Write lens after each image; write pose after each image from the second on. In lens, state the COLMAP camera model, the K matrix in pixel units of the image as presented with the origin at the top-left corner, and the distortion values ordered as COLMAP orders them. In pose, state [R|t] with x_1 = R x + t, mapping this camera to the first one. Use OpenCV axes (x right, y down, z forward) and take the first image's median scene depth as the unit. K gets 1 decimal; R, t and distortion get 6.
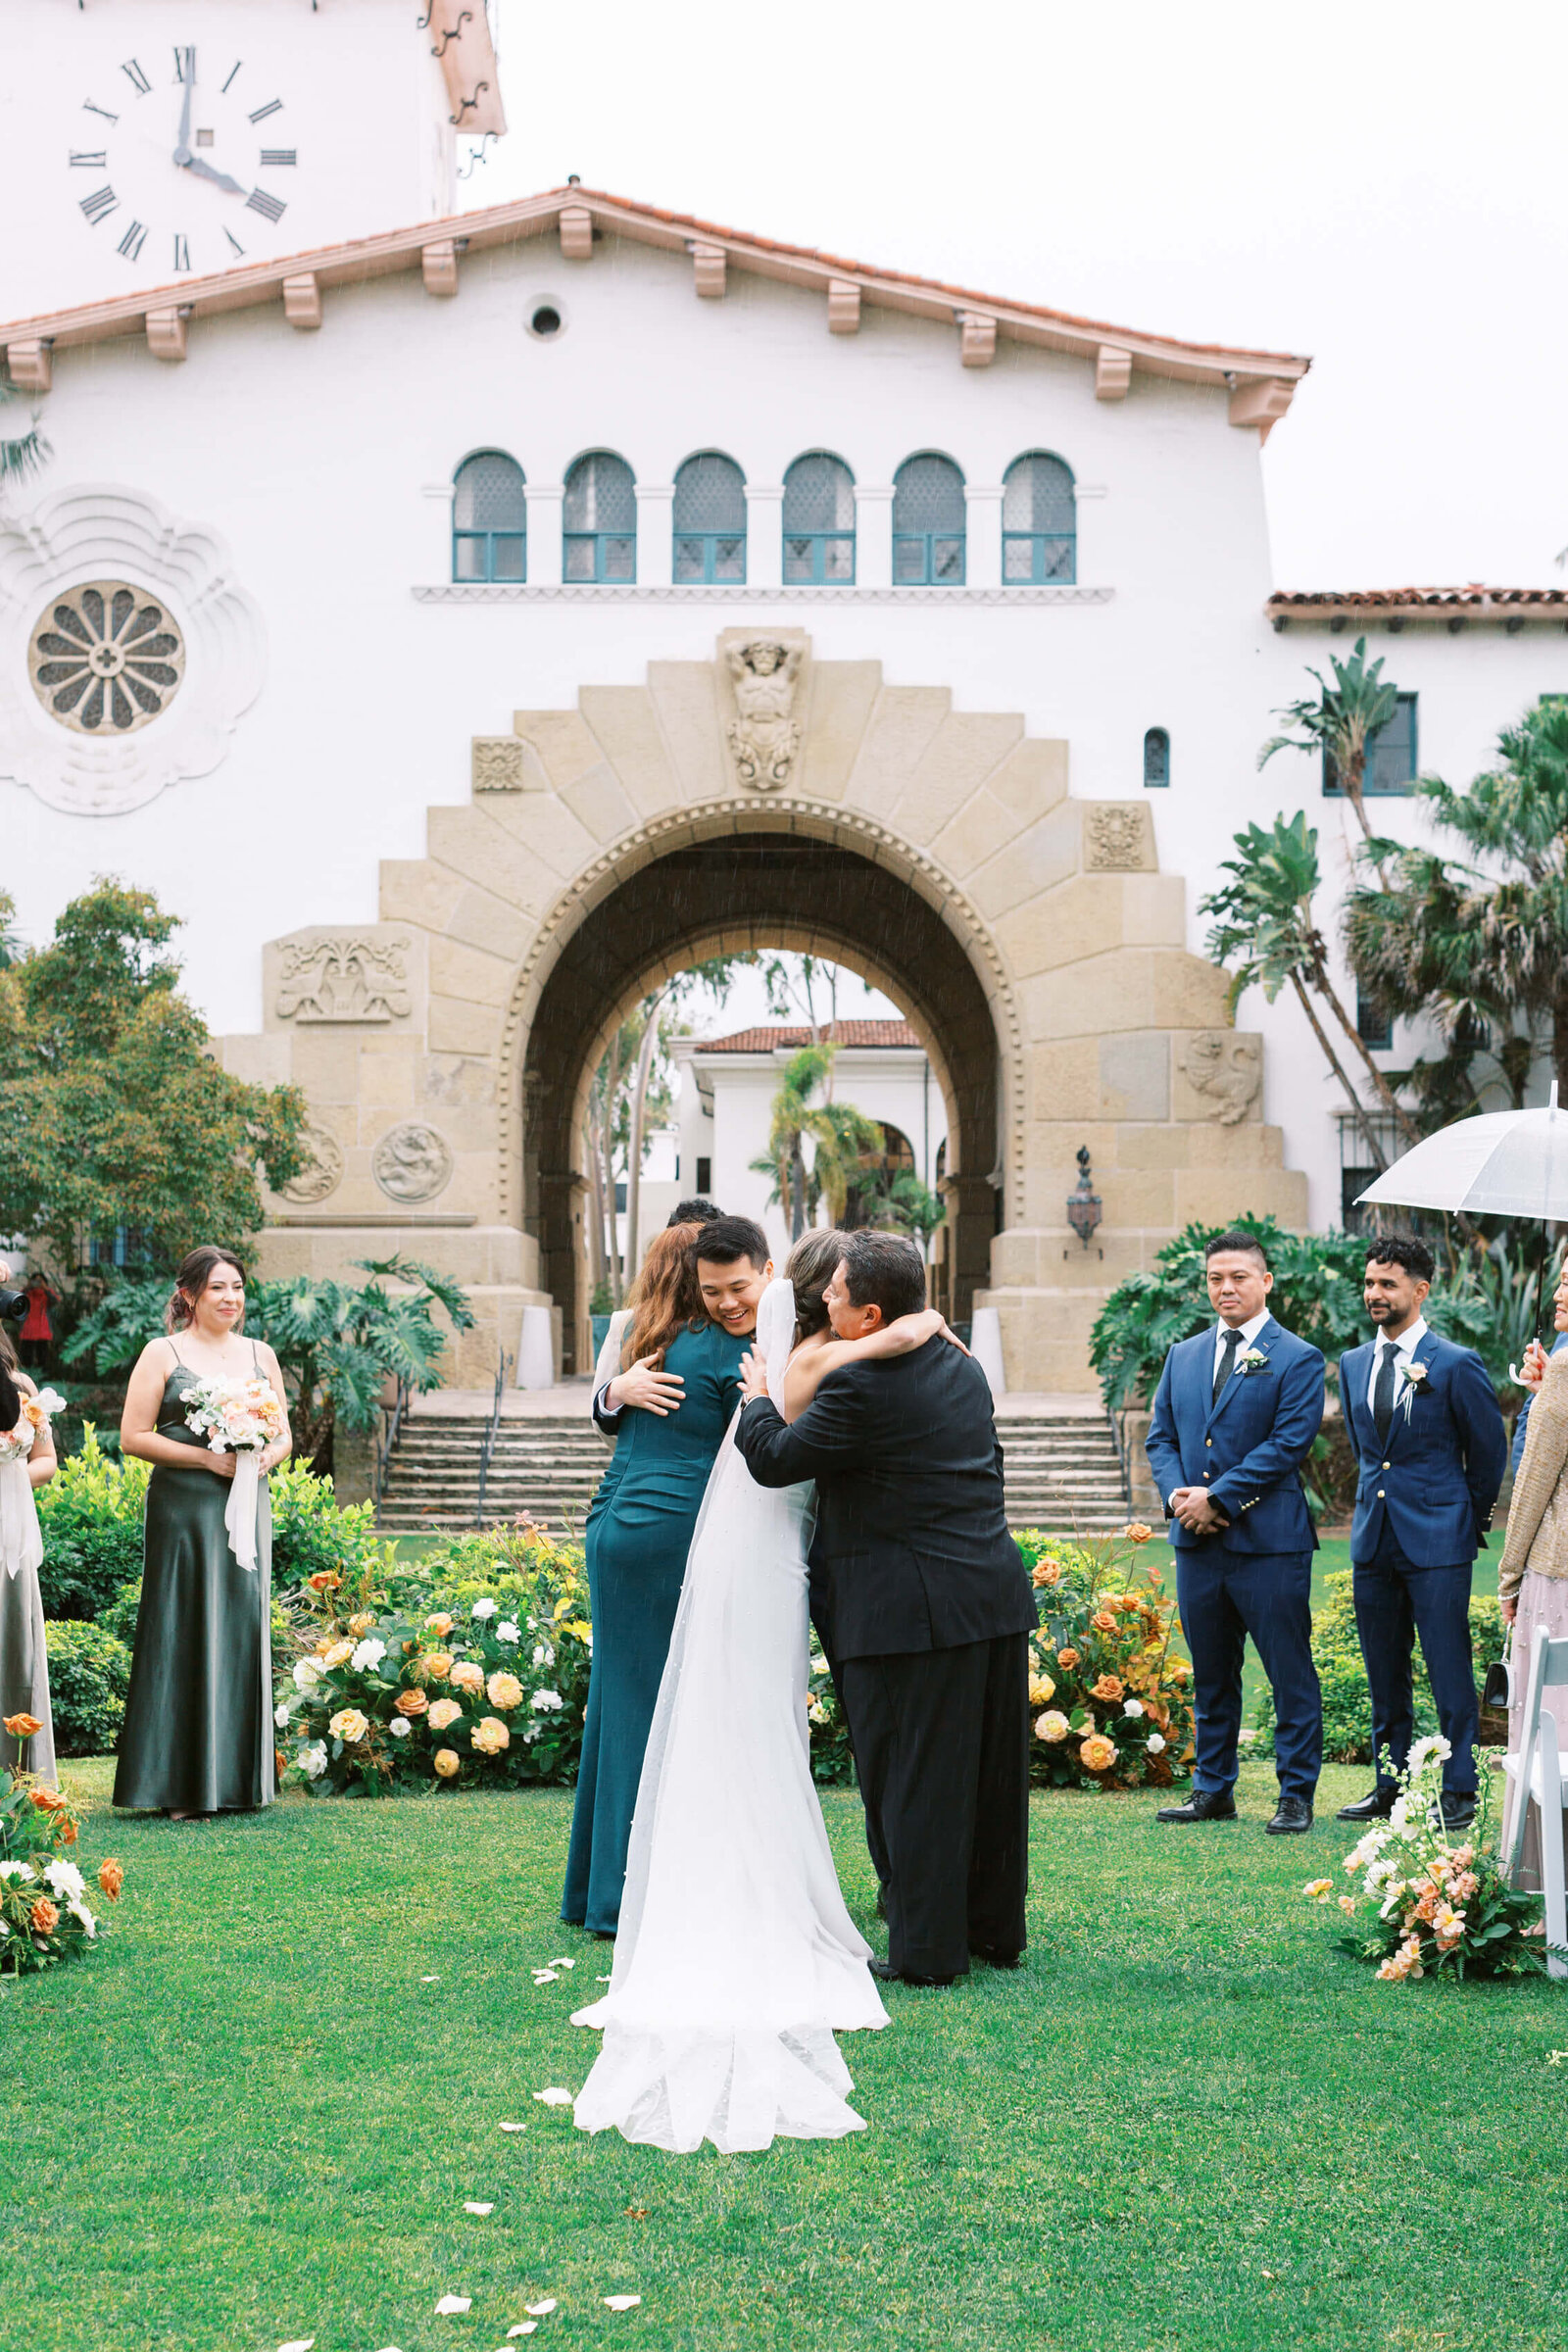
lens RADIAL K [[3829.5, 0, 840.0], [0, 3829.5, 1185.1], [0, 0, 1]] dist [-0.015802, 0.176697]
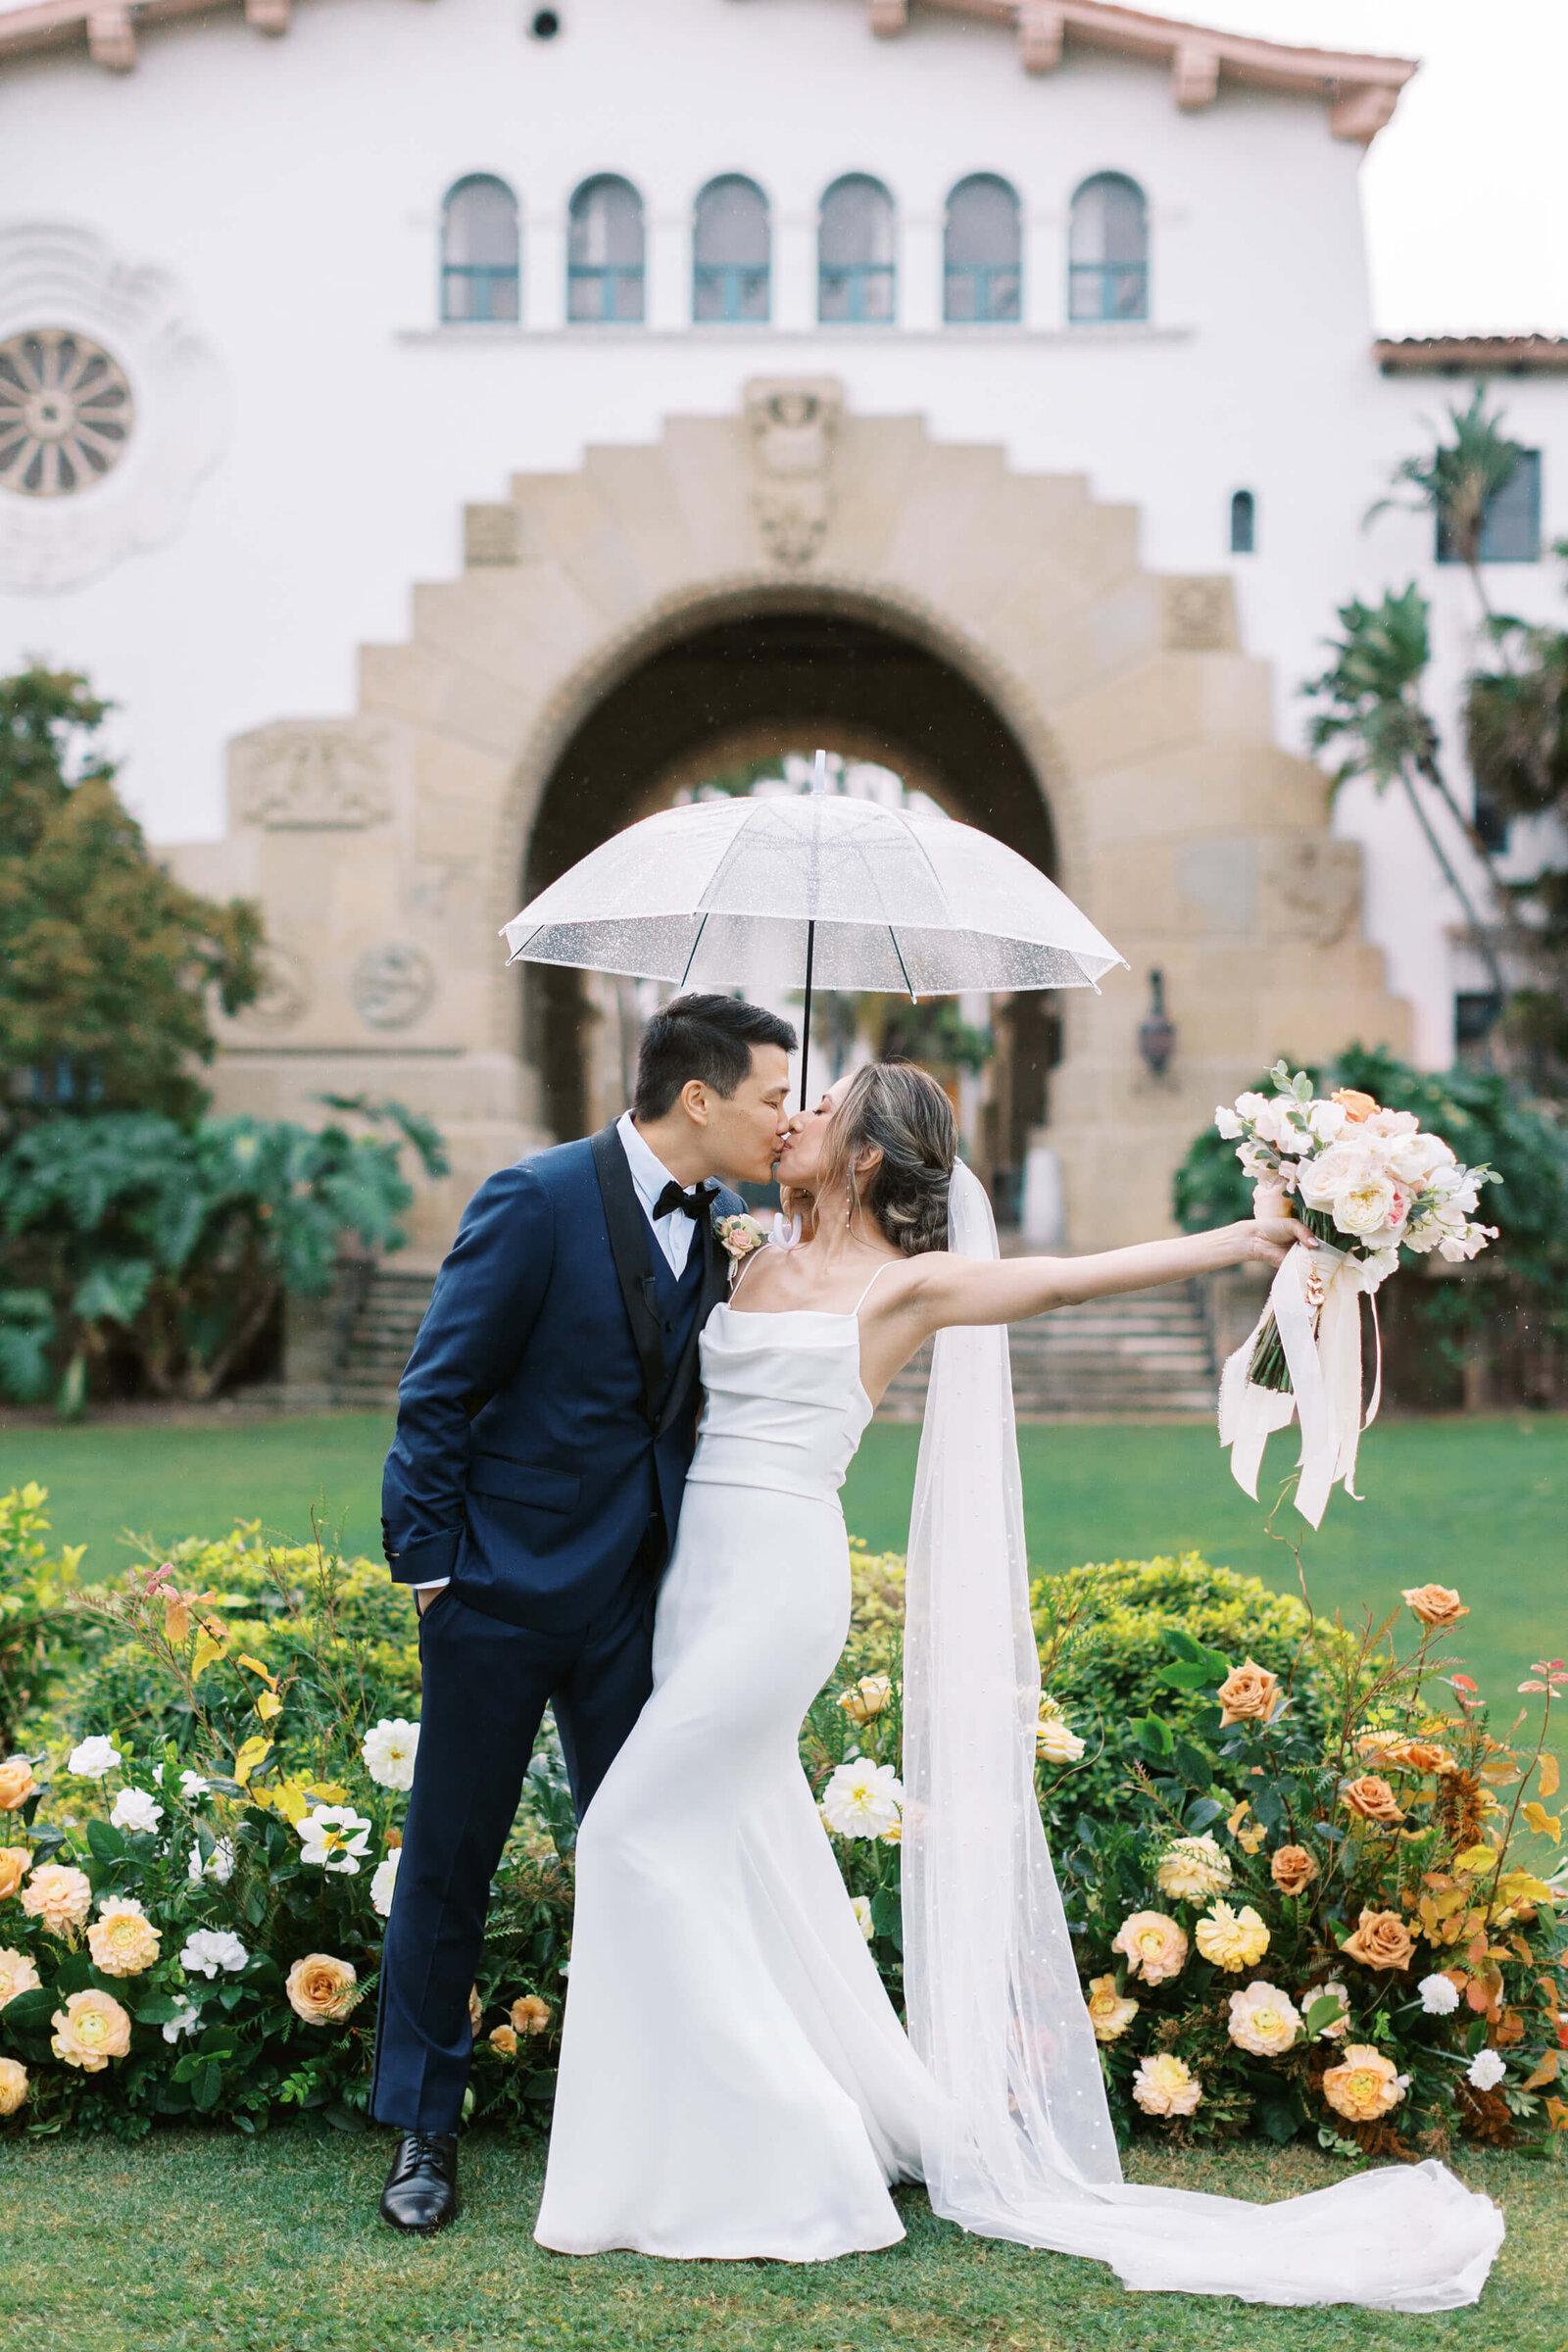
lens RADIAL K [[3739.1, 0, 784.0], [0, 3739.1, 1176.0], [0, 0, 1]] dist [-0.038281, -0.024206]
pose [[0.999615, 0.003166, -0.027548, 0.002208], [-0.002106, 0.999259, 0.038442, 0.004923], [0.027650, -0.038370, 0.998881, 0.144574]]
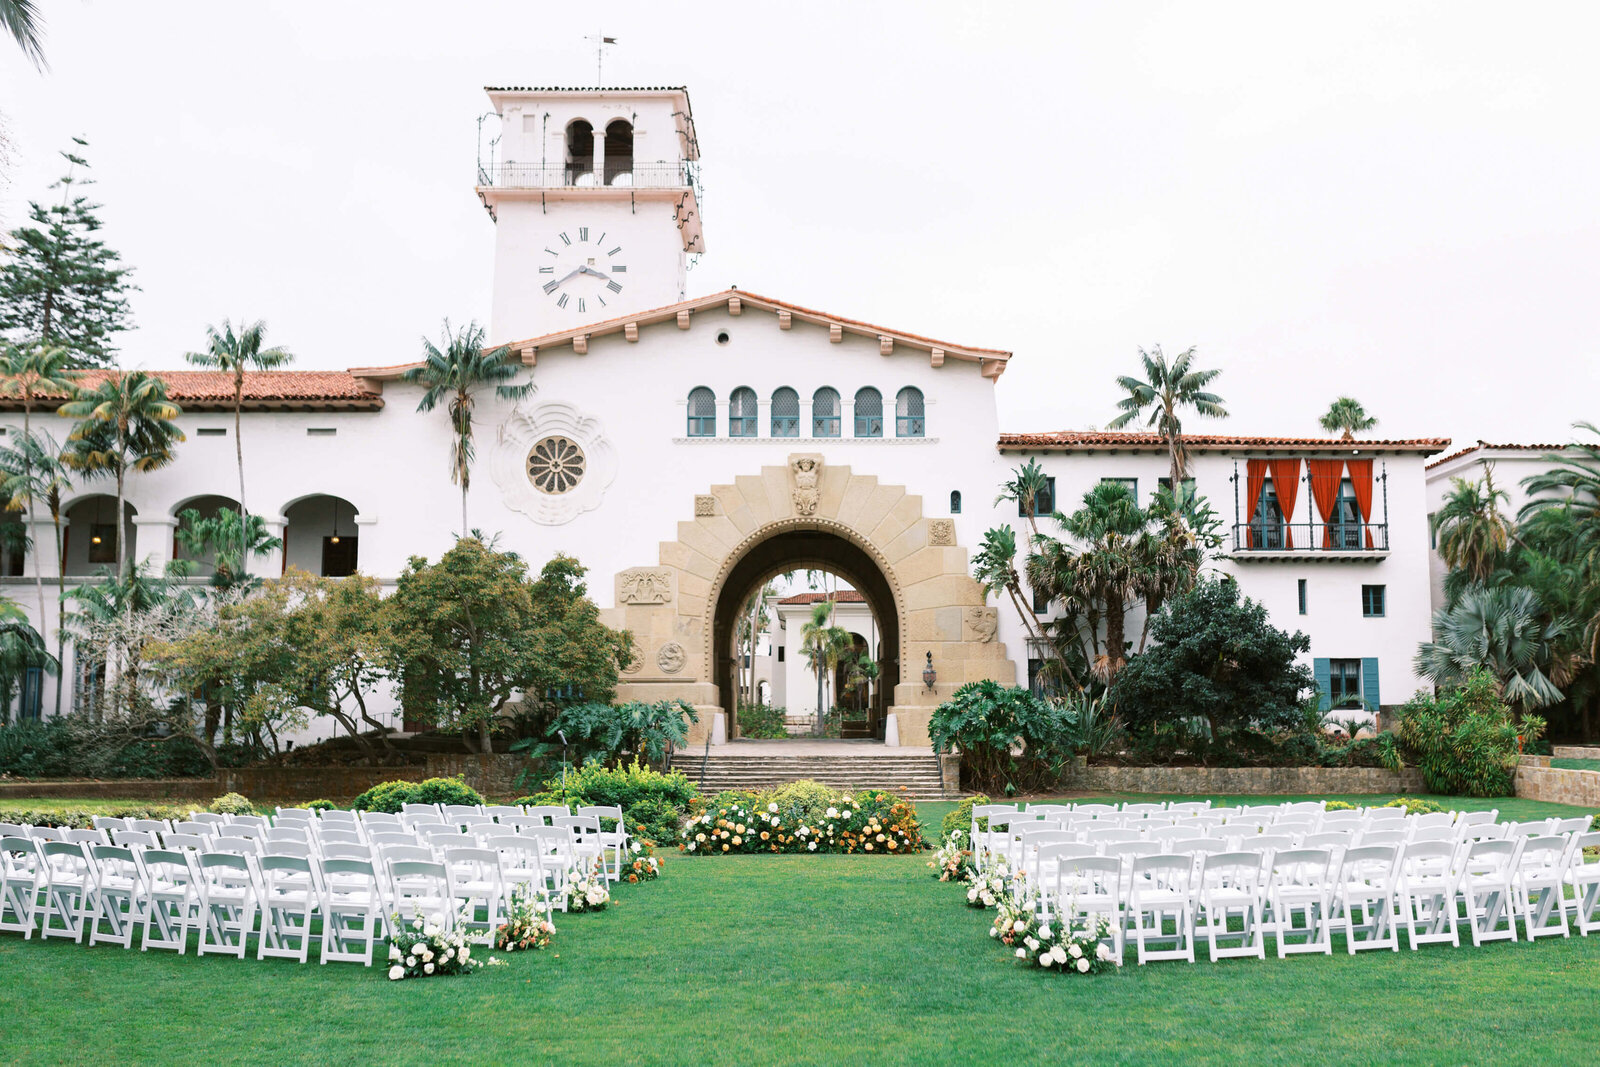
lens RADIAL K [[1787.8, 0, 802.2], [0, 1787.8, 494.4], [0, 0, 1]] dist [-0.005682, 0.000347]
pose [[0.999751, -0.004358, -0.021888, 0.004578], [0.002509, 0.996476, -0.083844, -0.014833], [0.022177, 0.083768, 0.996238, -0.227584]]
